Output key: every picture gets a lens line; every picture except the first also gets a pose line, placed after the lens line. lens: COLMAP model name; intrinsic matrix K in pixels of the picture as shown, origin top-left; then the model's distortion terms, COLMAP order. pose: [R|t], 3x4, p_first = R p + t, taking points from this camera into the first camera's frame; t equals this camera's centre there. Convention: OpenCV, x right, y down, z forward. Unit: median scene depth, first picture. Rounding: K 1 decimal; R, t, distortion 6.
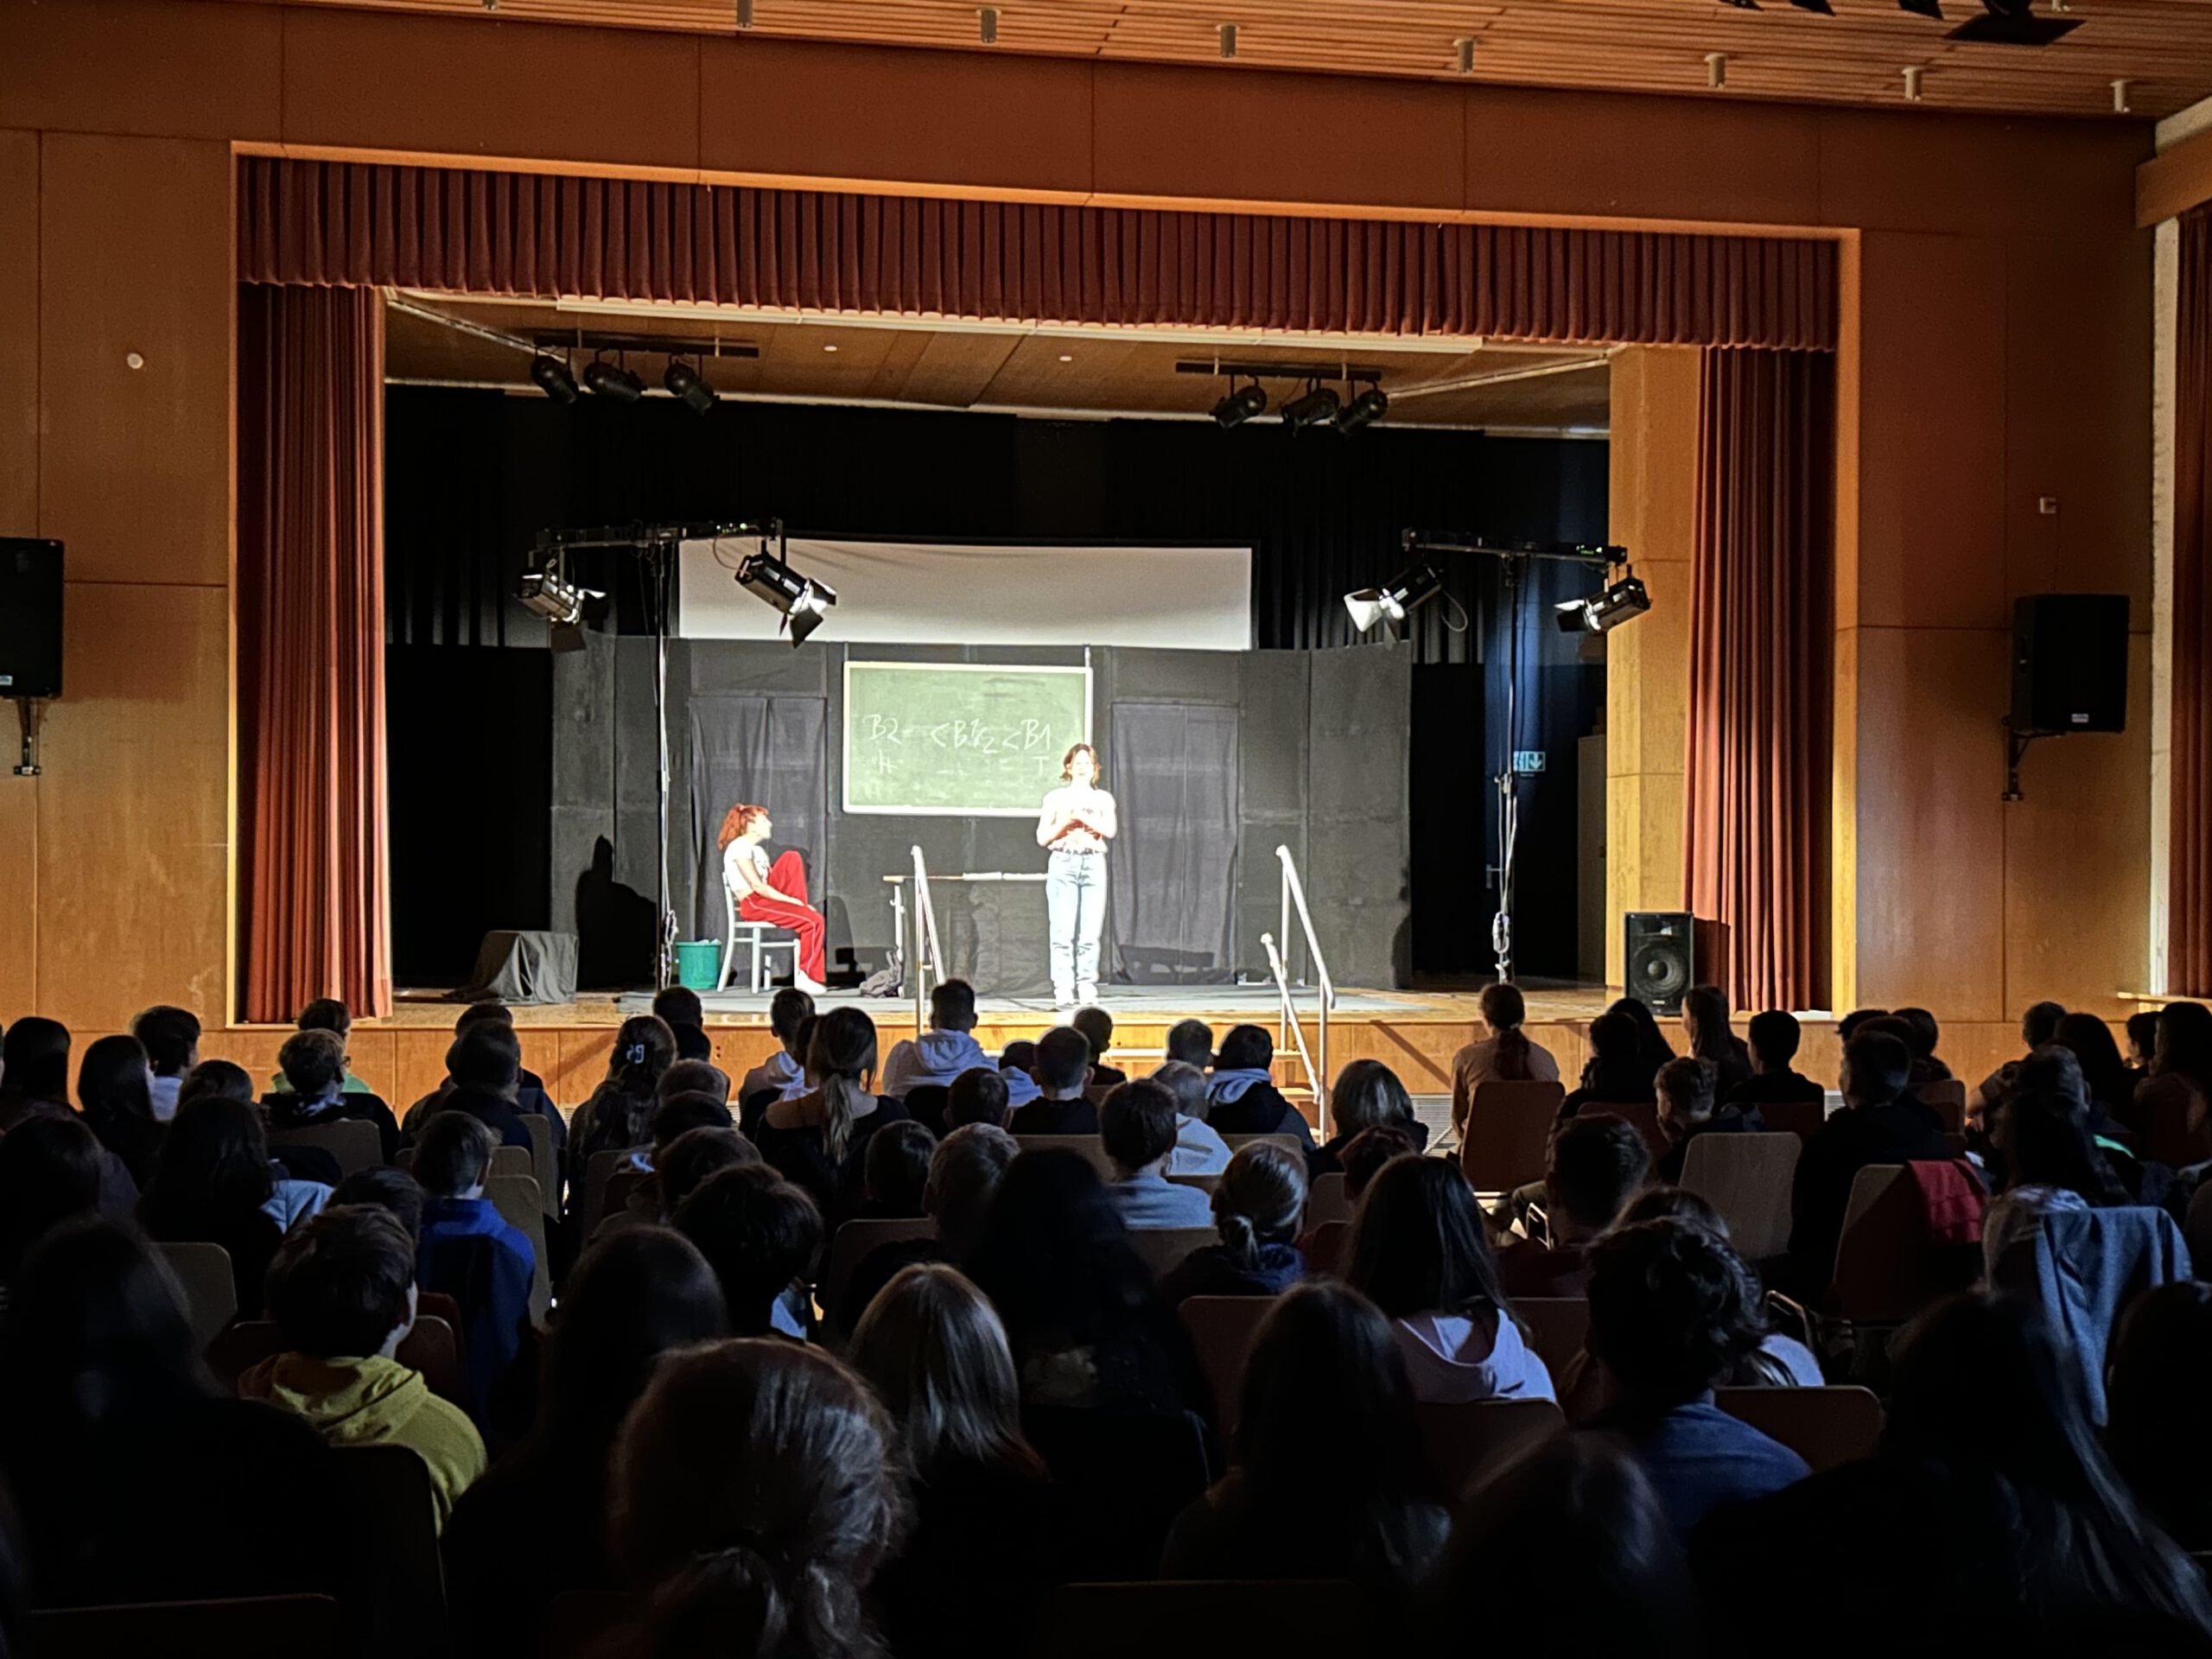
lens RADIAL K [[2626.4, 0, 1092.8], [0, 2626.4, 865.7], [0, 0, 1]] dist [0.166008, -0.370839]
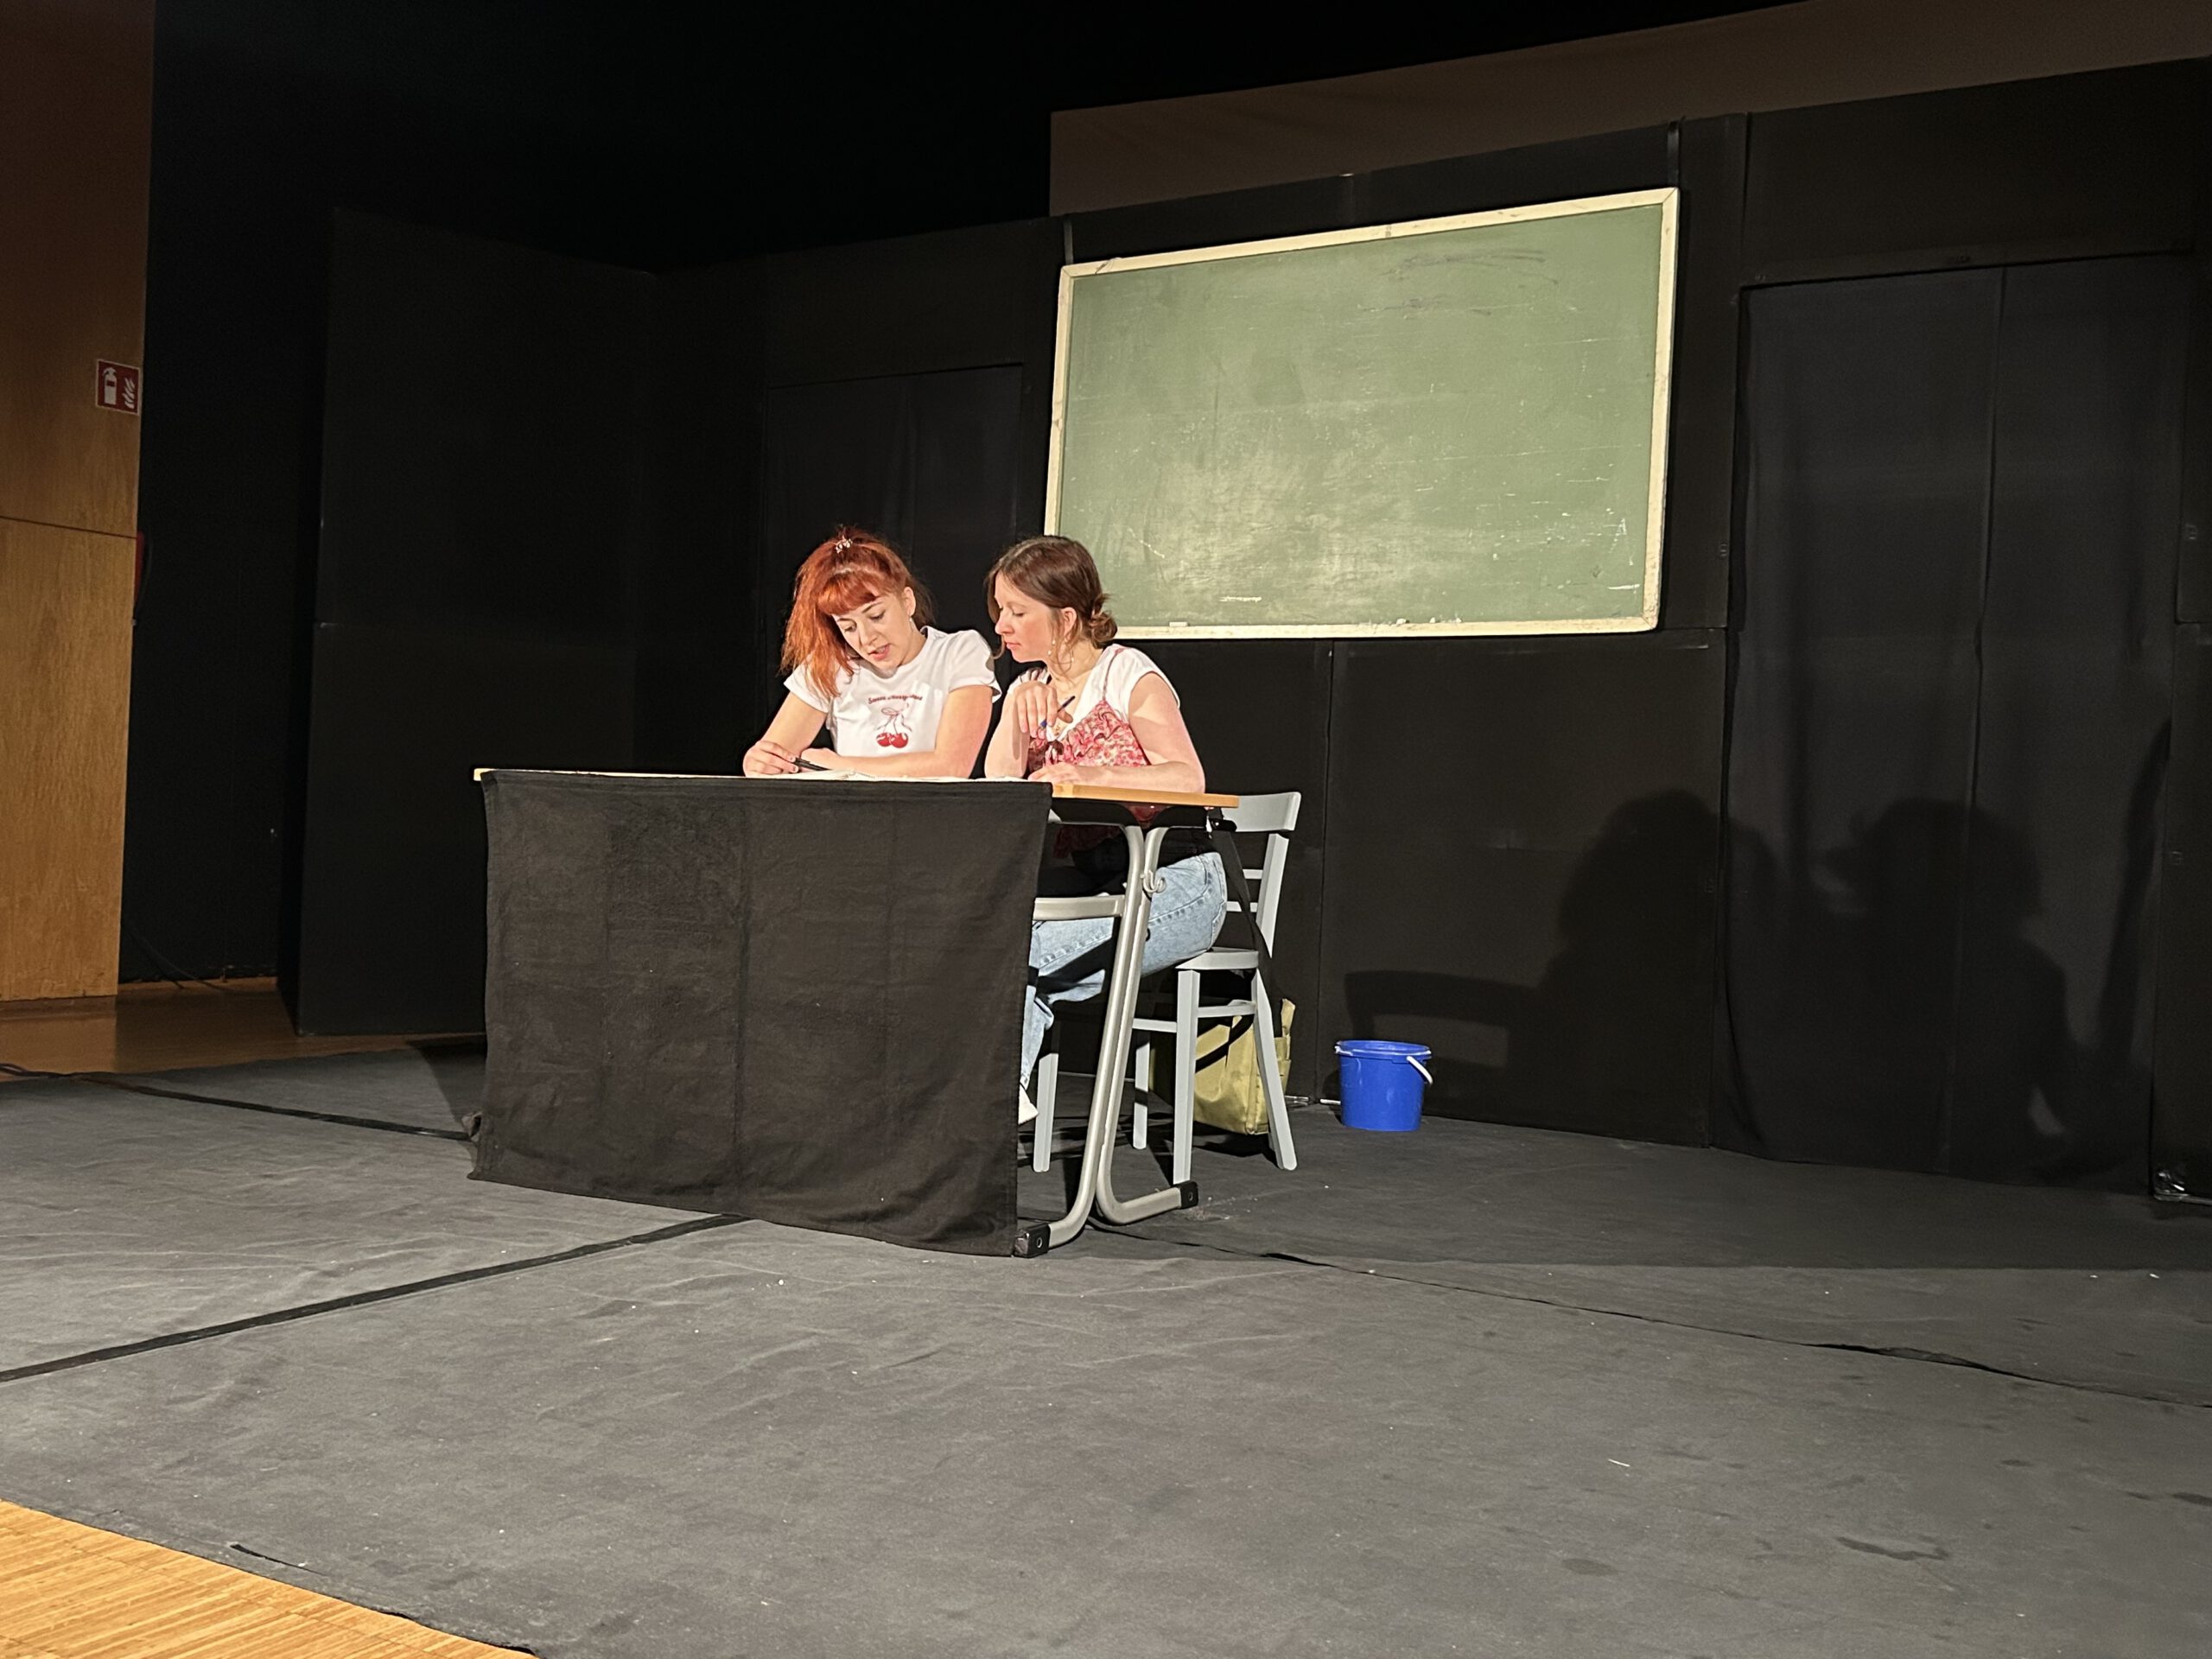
lens RADIAL K [[2138.4, 0, 1148.6], [0, 2138.4, 833.4], [0, 0, 1]] dist [0.187218, -0.644292]
pose [[0.765568, 0.020280, -0.643035, 0.130117], [-0.026010, 0.999662, 0.000560, 0.008190], [0.642829, 0.016297, 0.765836, 0.771066]]
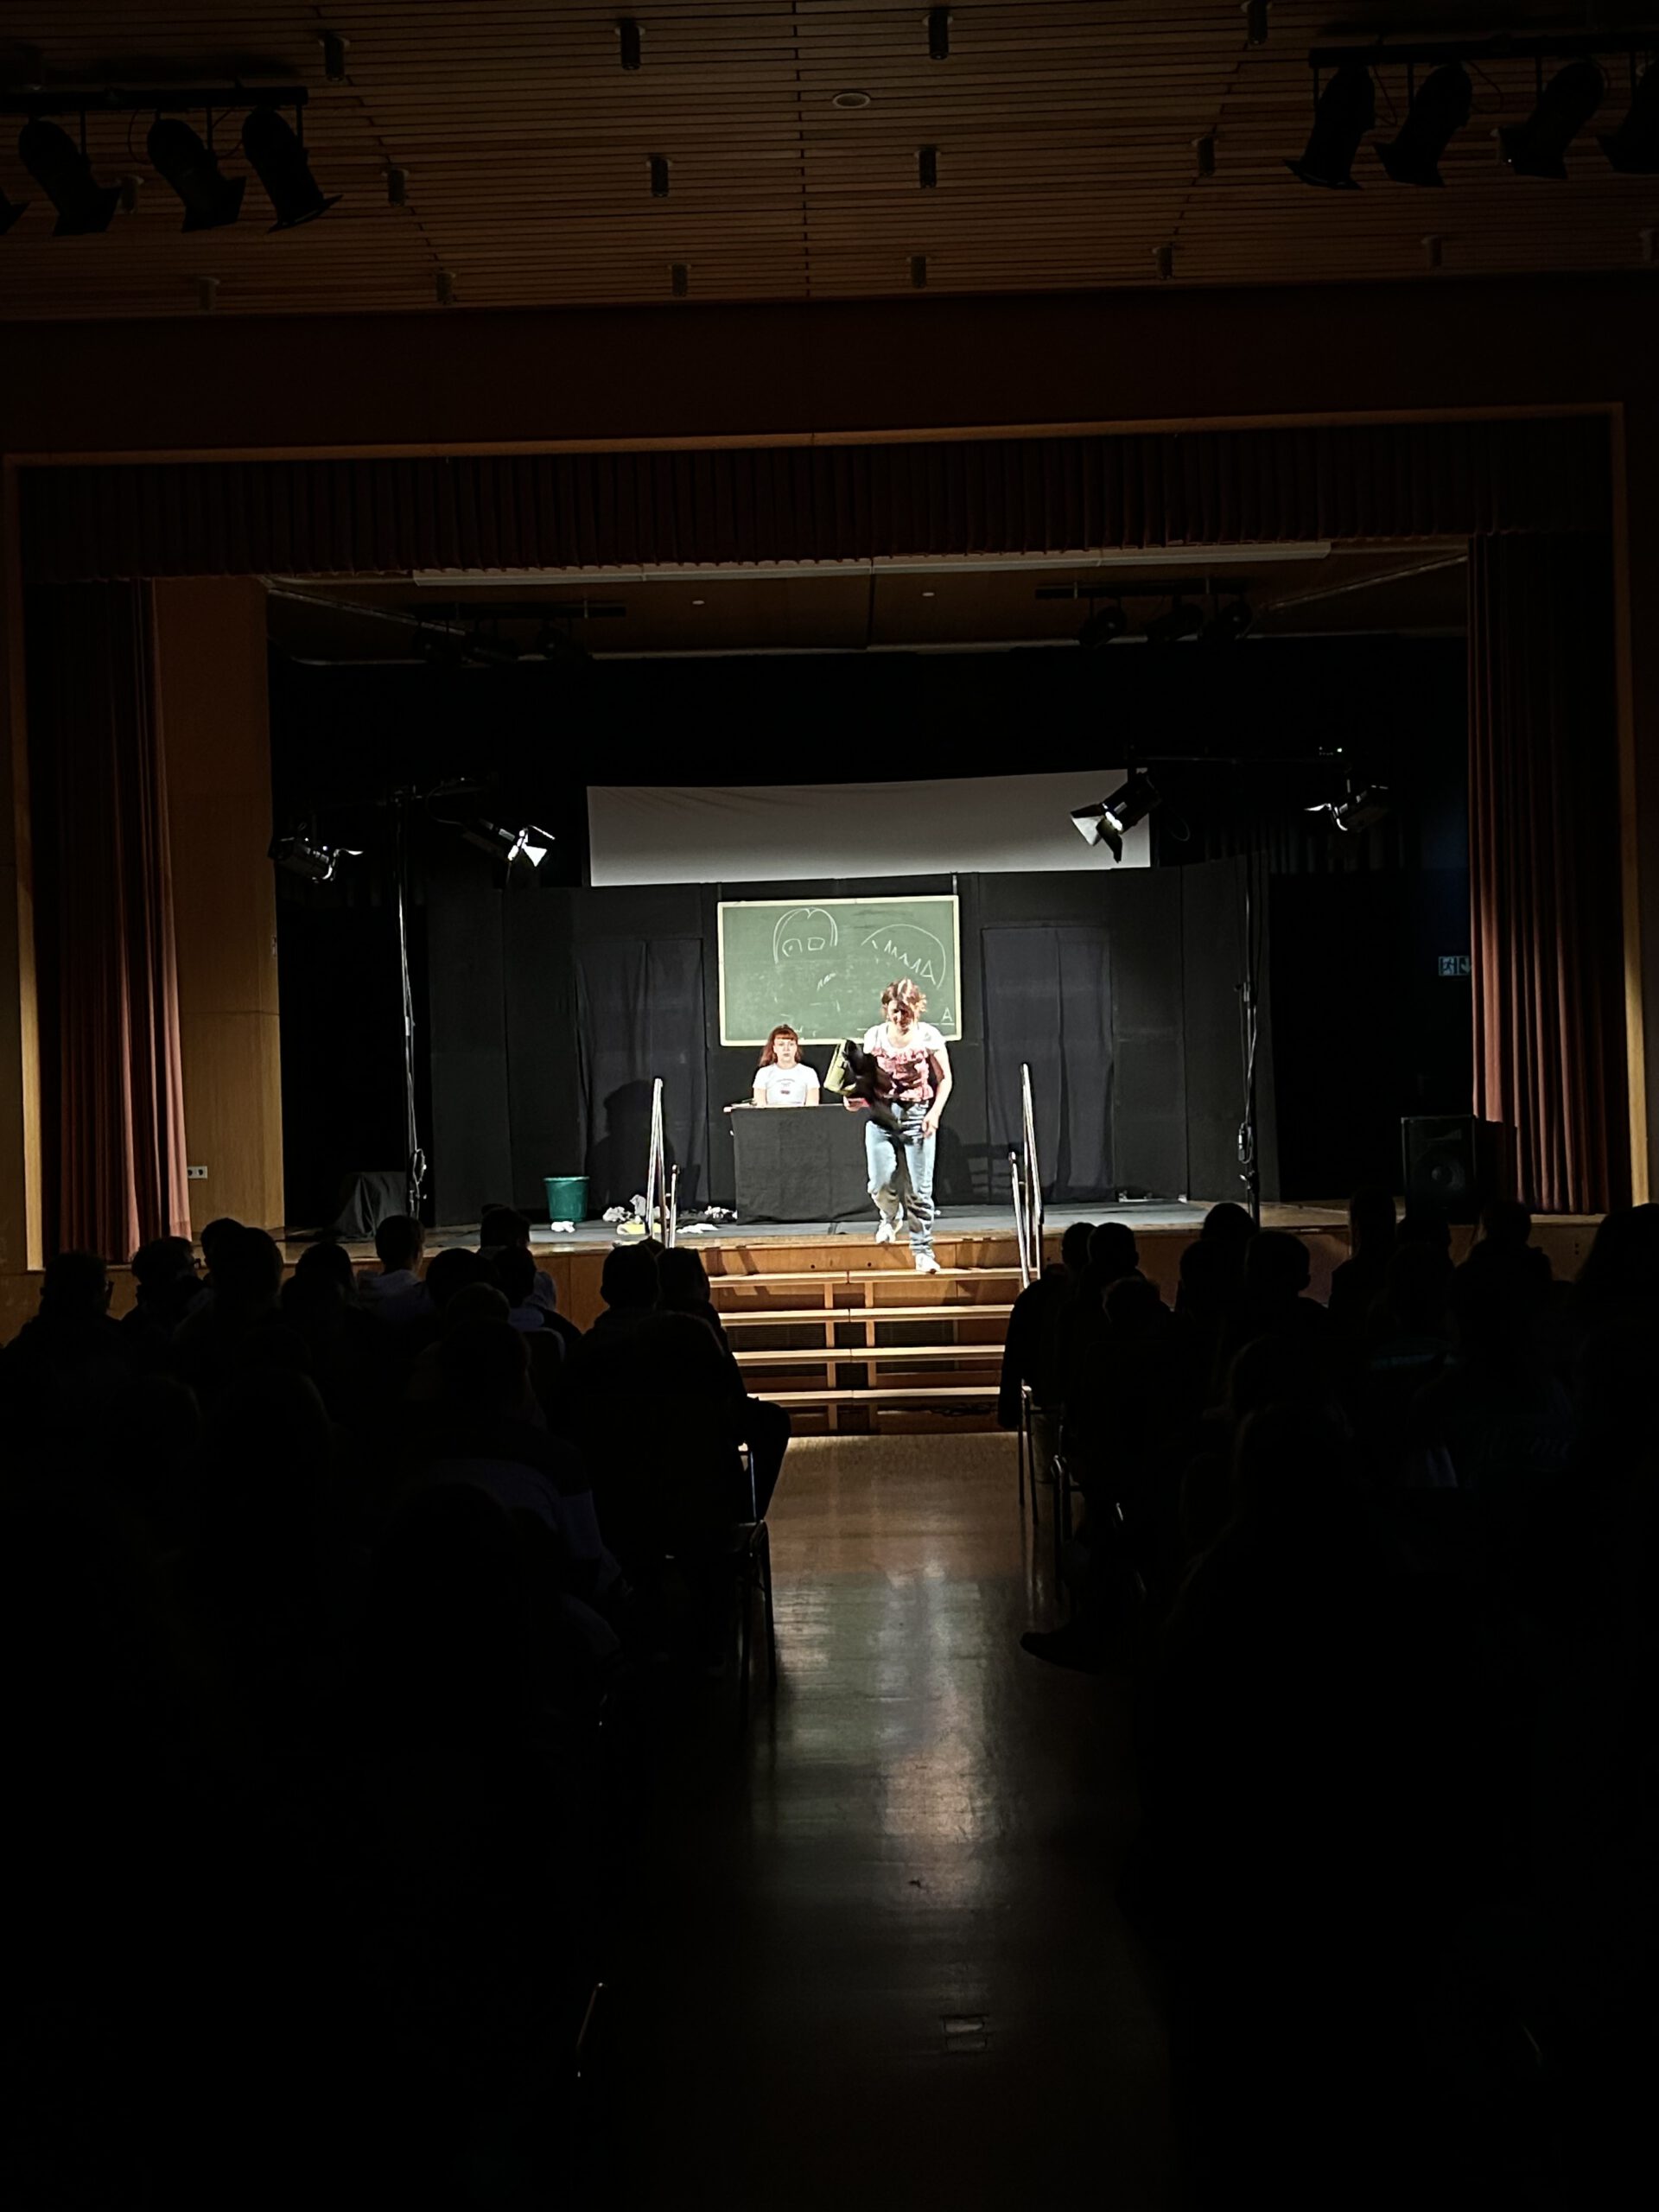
lens RADIAL K [[2543.6, 0, 829.5], [0, 2543.6, 1106.0], [0, 0, 1]] dist [0.155376, -0.325157]
pose [[0.981559, -0.036367, -0.187667, 0.136979], [0.037268, 0.999304, 0.001273, 0.003182], [0.187490, -0.008243, 0.982232, 0.020501]]
